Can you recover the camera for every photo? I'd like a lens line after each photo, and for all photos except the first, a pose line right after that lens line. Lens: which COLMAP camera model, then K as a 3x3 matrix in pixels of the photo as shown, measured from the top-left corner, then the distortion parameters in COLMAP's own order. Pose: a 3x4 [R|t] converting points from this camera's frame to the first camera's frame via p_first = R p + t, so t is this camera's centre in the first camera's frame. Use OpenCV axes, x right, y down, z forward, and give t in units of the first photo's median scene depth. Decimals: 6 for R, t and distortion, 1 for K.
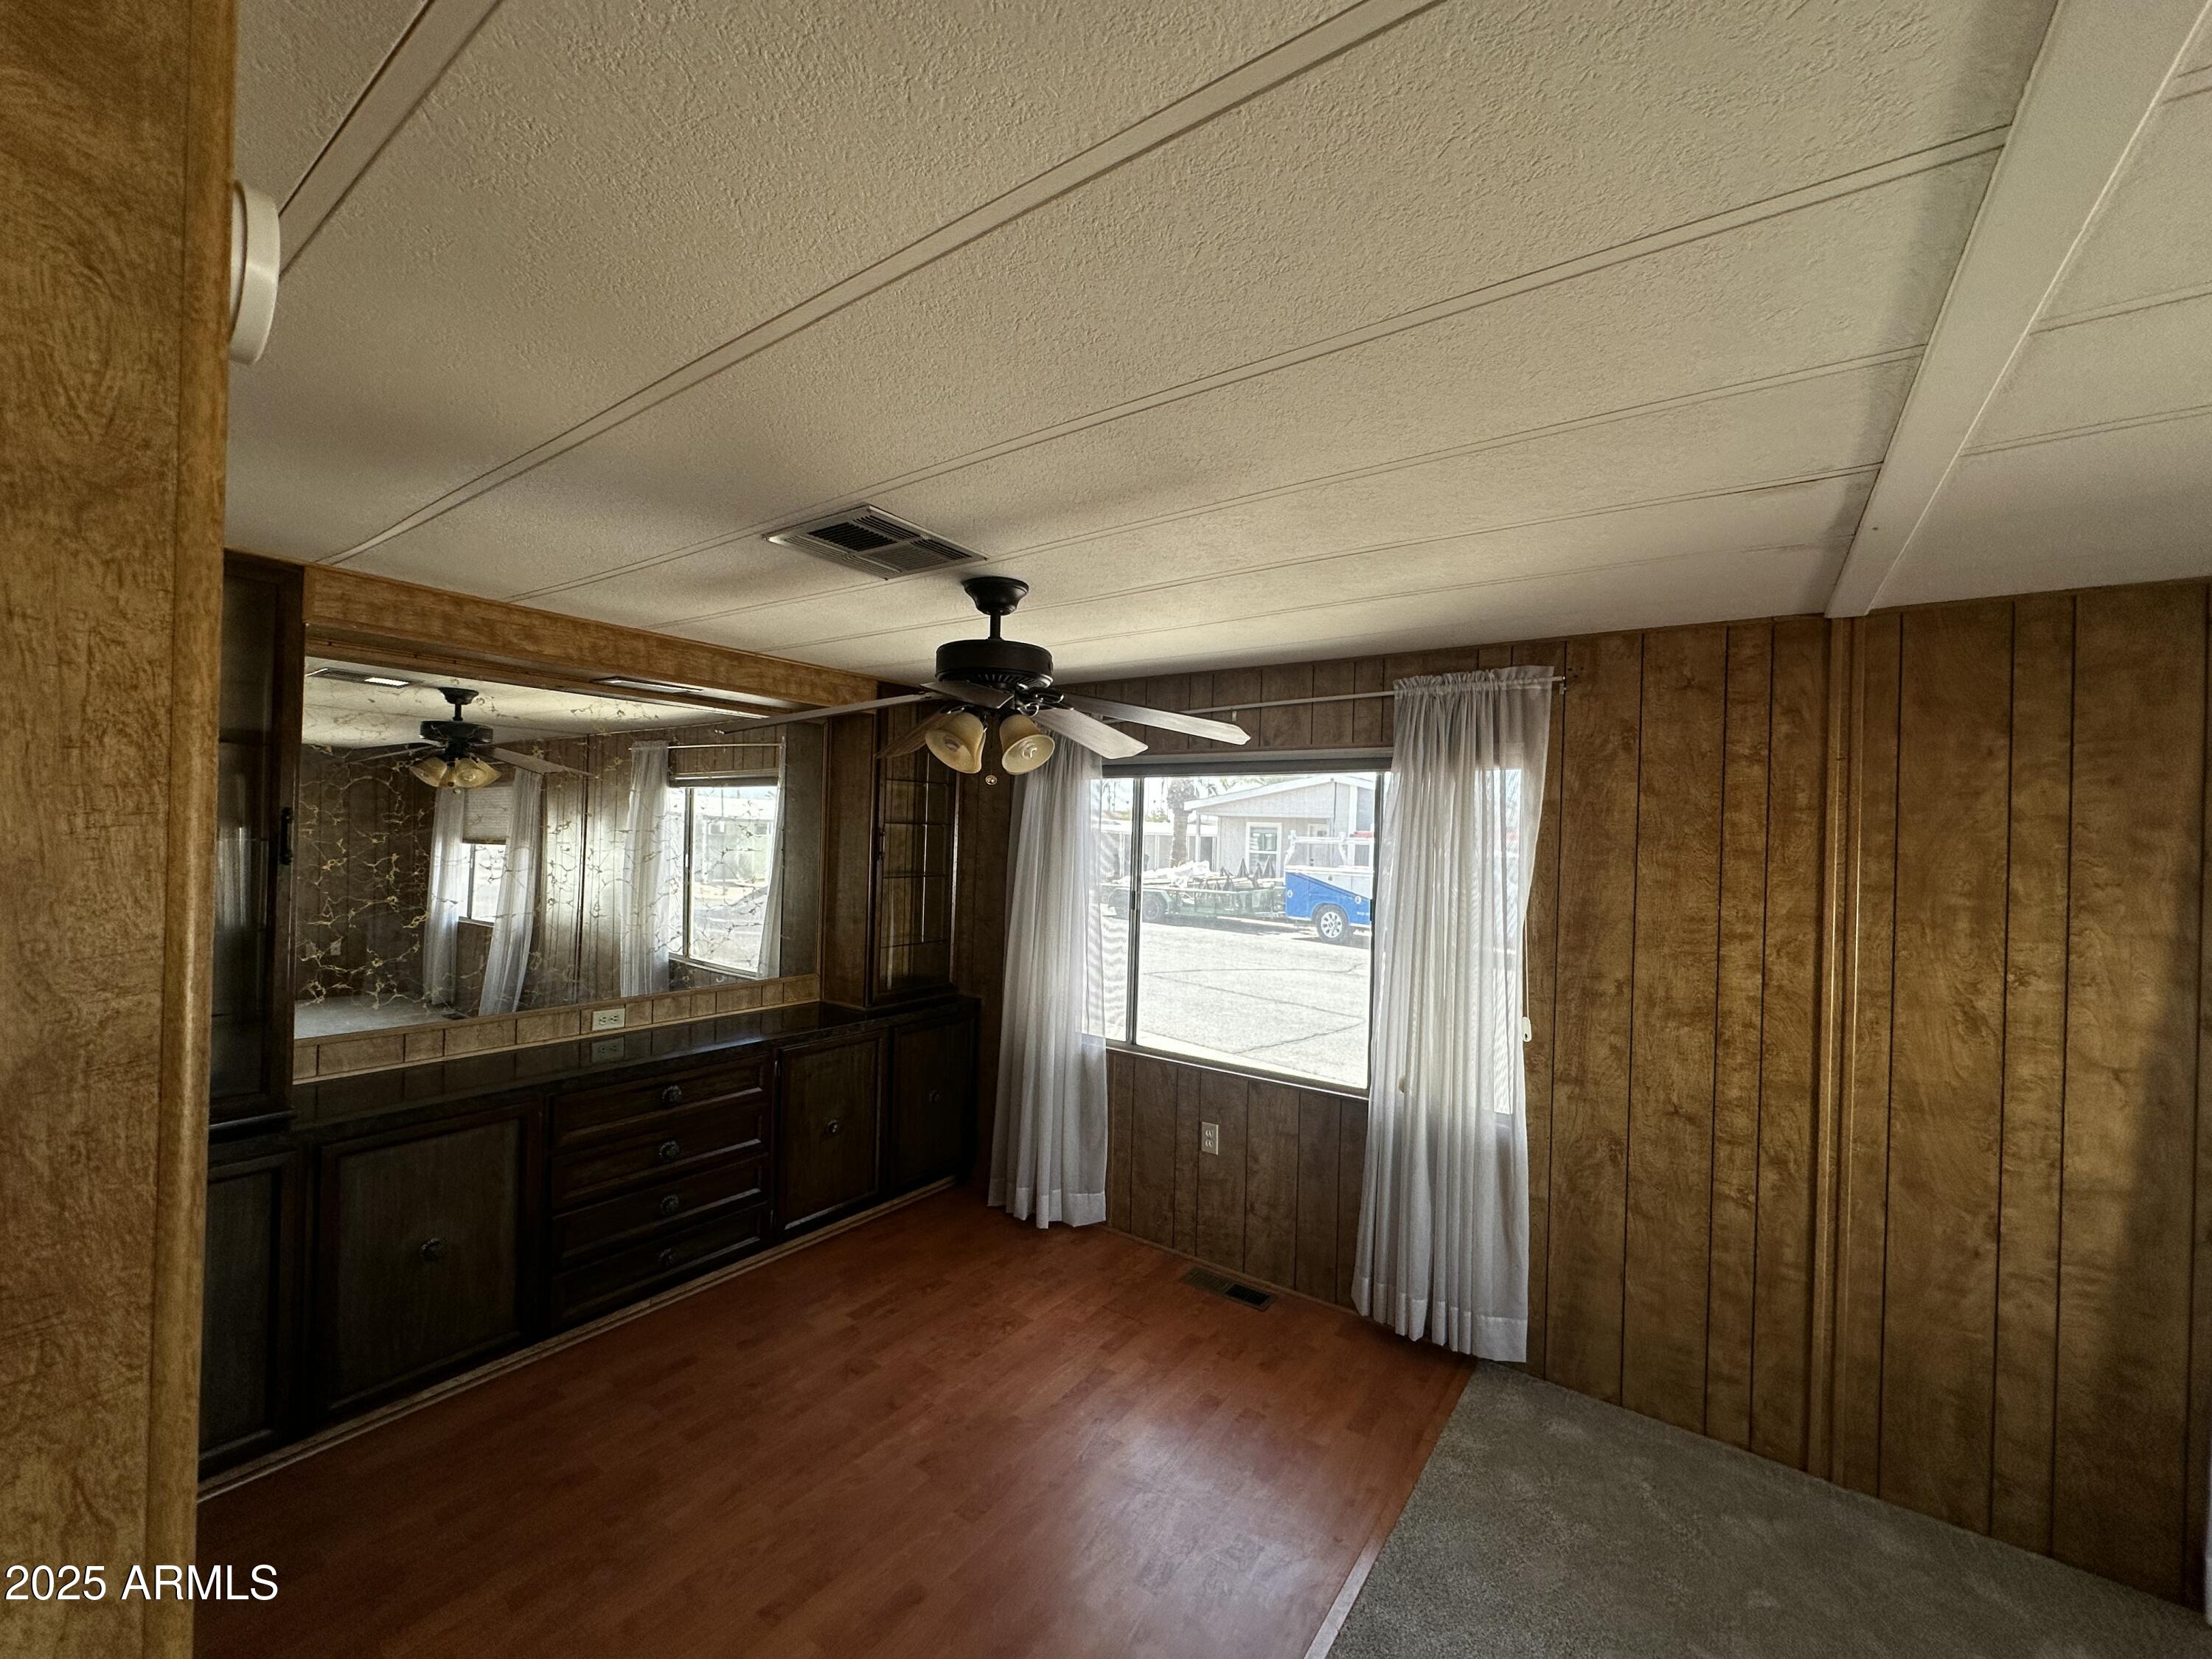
lens RADIAL K [[884.1, 0, 1105.4], [0, 884.1, 828.6], [0, 0, 1]] dist [0.001846, 0.000165]
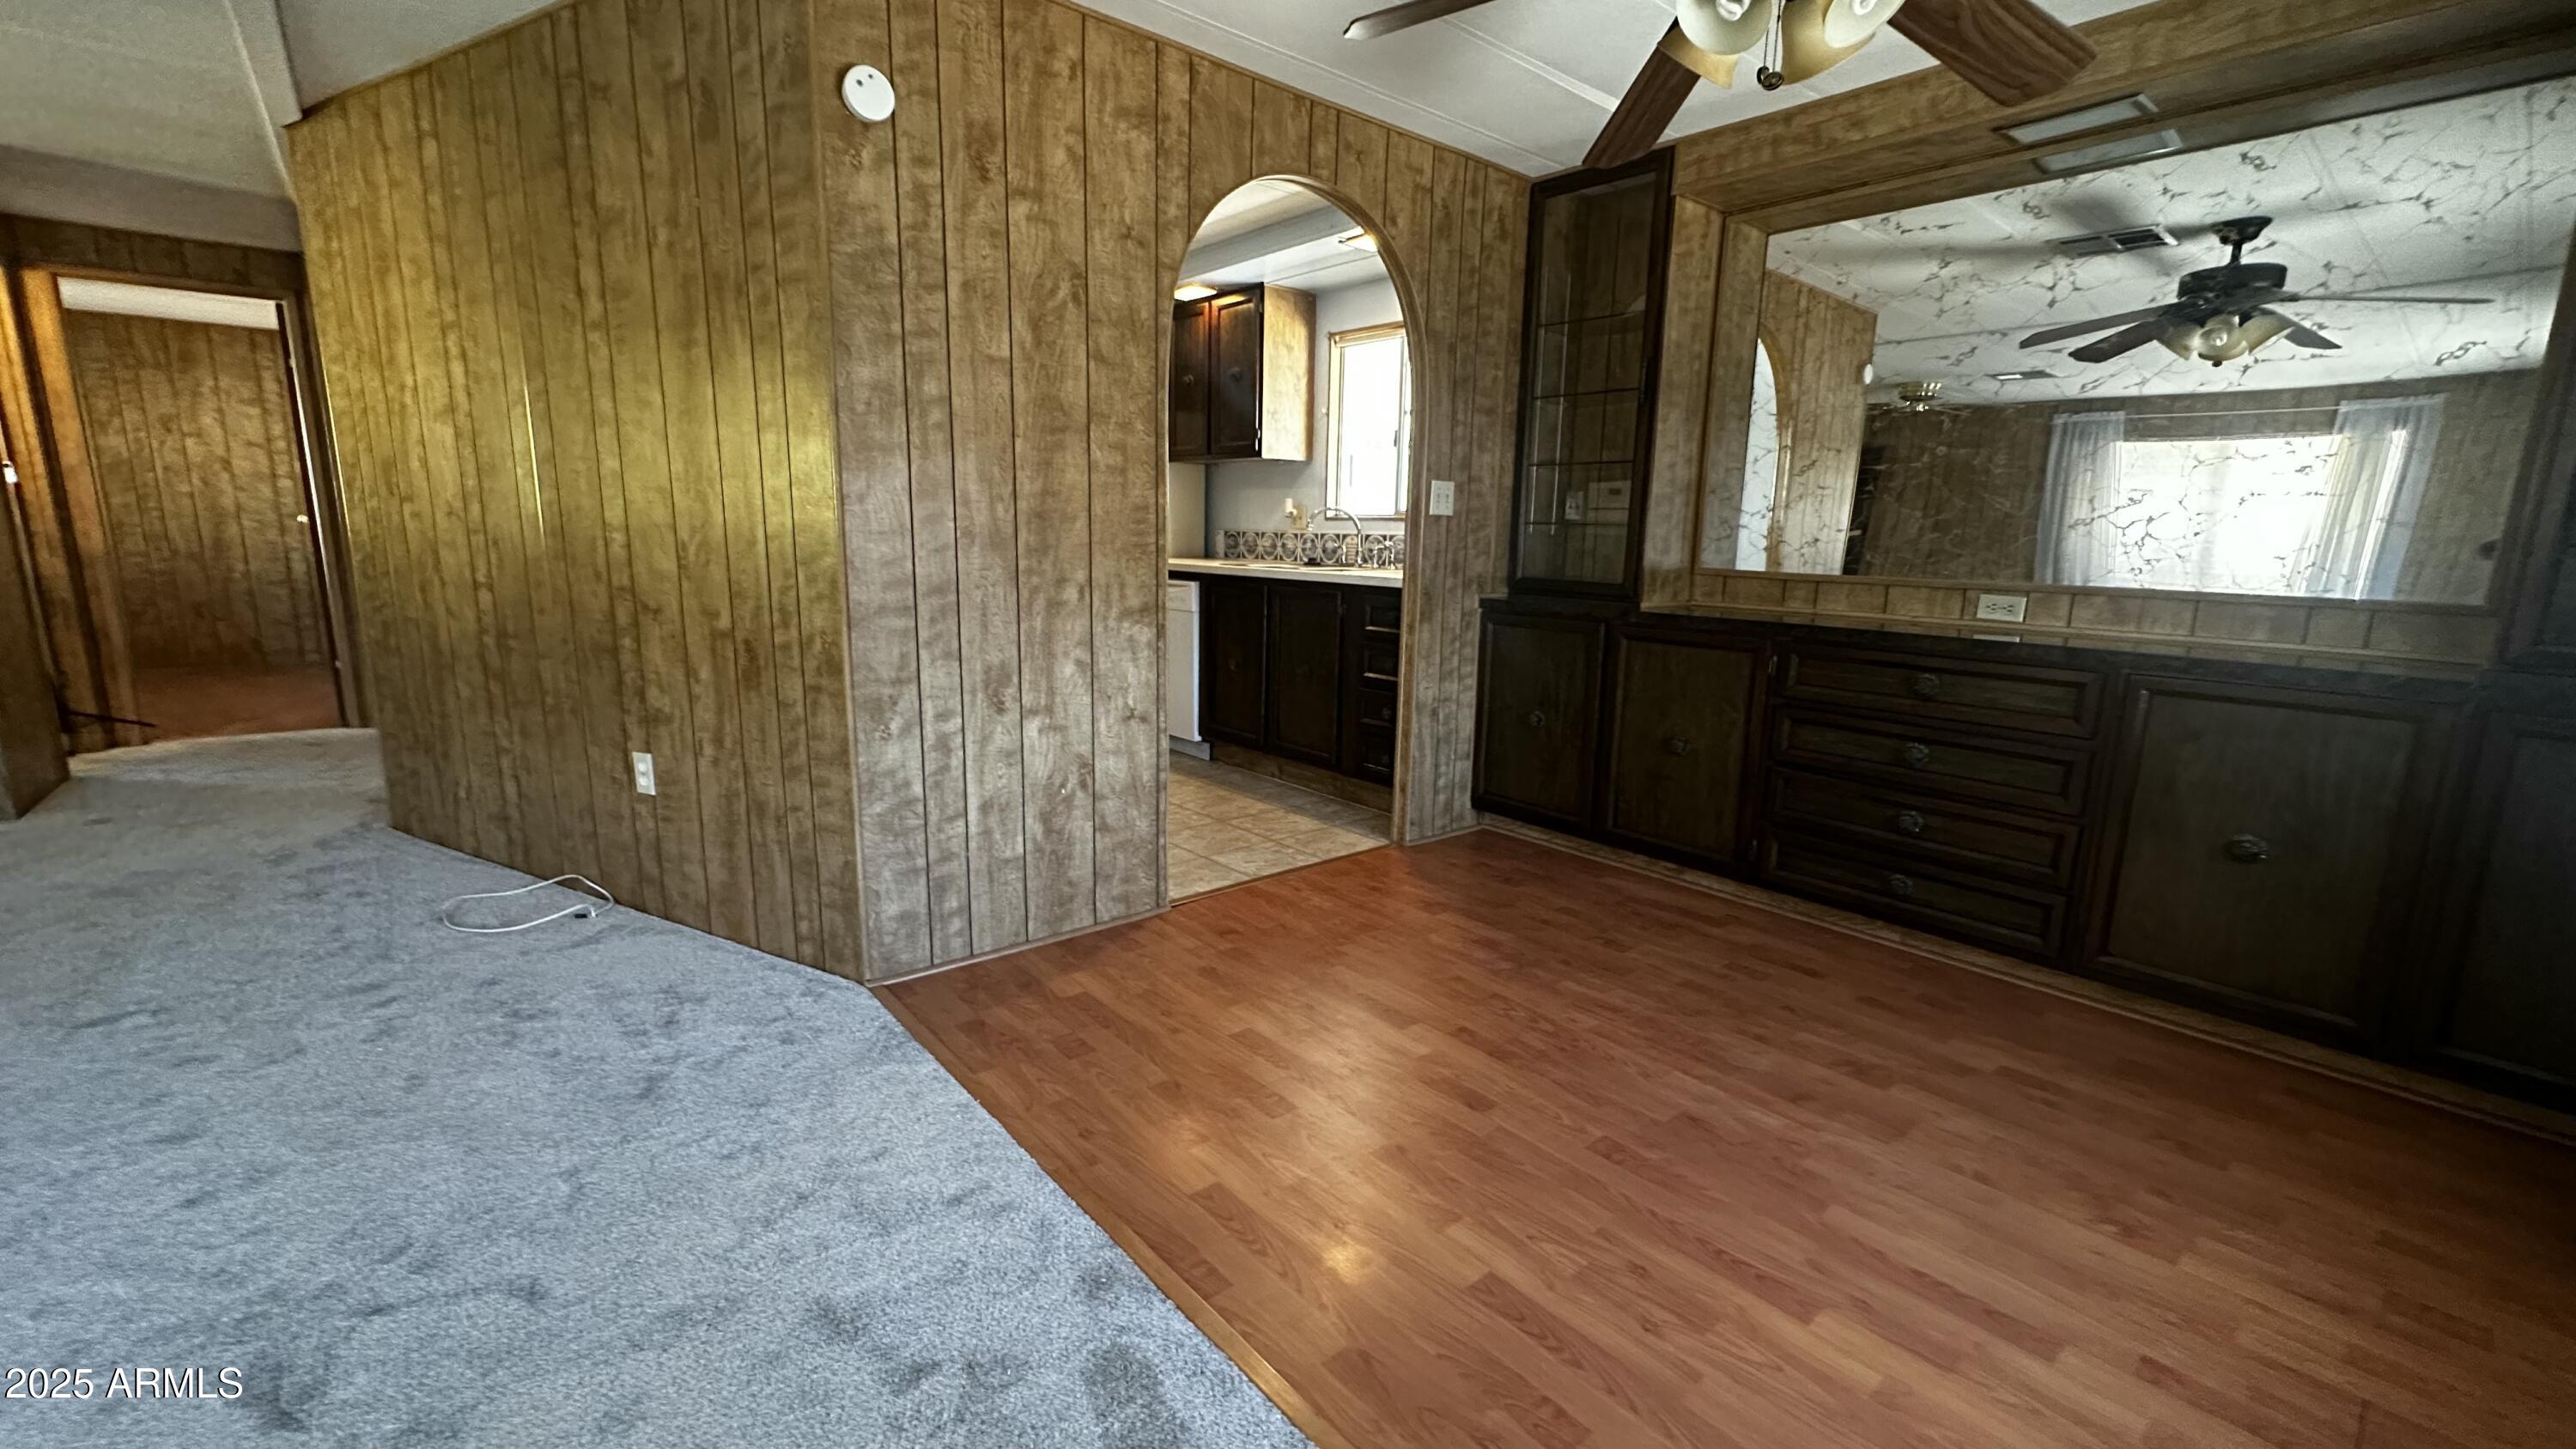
lens RADIAL K [[1024.7, 0, 1289.8], [0, 1024.7, 730.8], [0, 0, 1]] dist [0.000025, -0.000003]
pose [[-0.248102, 0.146907, -0.957530, 0.554497], [-0.023985, 0.987200, 0.157674, 0.232109], [0.968437, 0.062086, -0.241403, 0.739164]]
